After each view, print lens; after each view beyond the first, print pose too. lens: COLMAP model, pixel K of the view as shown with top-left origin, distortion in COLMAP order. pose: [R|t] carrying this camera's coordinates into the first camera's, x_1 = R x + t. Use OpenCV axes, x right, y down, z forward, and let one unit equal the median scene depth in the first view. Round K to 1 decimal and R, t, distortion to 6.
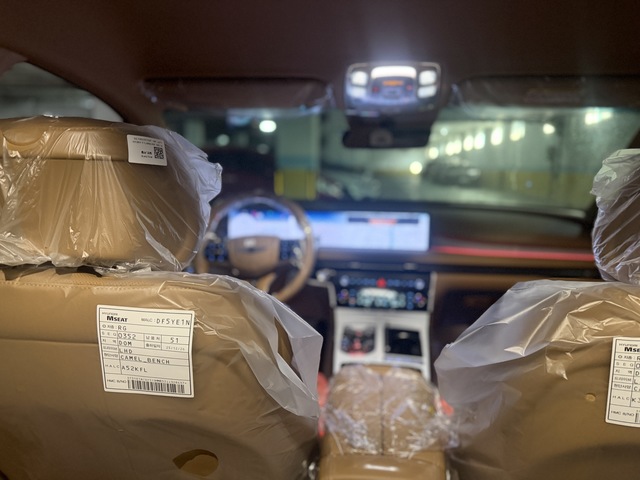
lens RADIAL K [[461.4, 0, 320.0], [0, 461.4, 240.0], [0, 0, 1]] dist [0.028794, 0.000495]
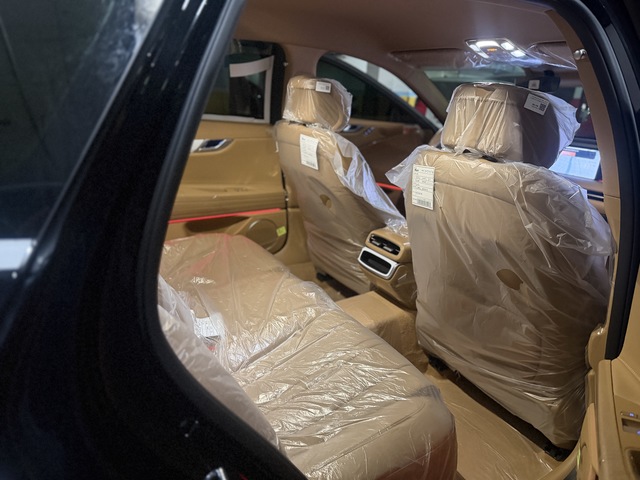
lens RADIAL K [[461.4, 0, 320.0], [0, 461.4, 240.0], [0, 0, 1]] dist [0.028794, 0.000495]
pose [[0.609838, 0.269739, -0.745210, 2.163285], [-0.185270, 0.962765, 0.196871, 0.182258], [0.770566, 0.018006, 0.637106, -0.943137]]
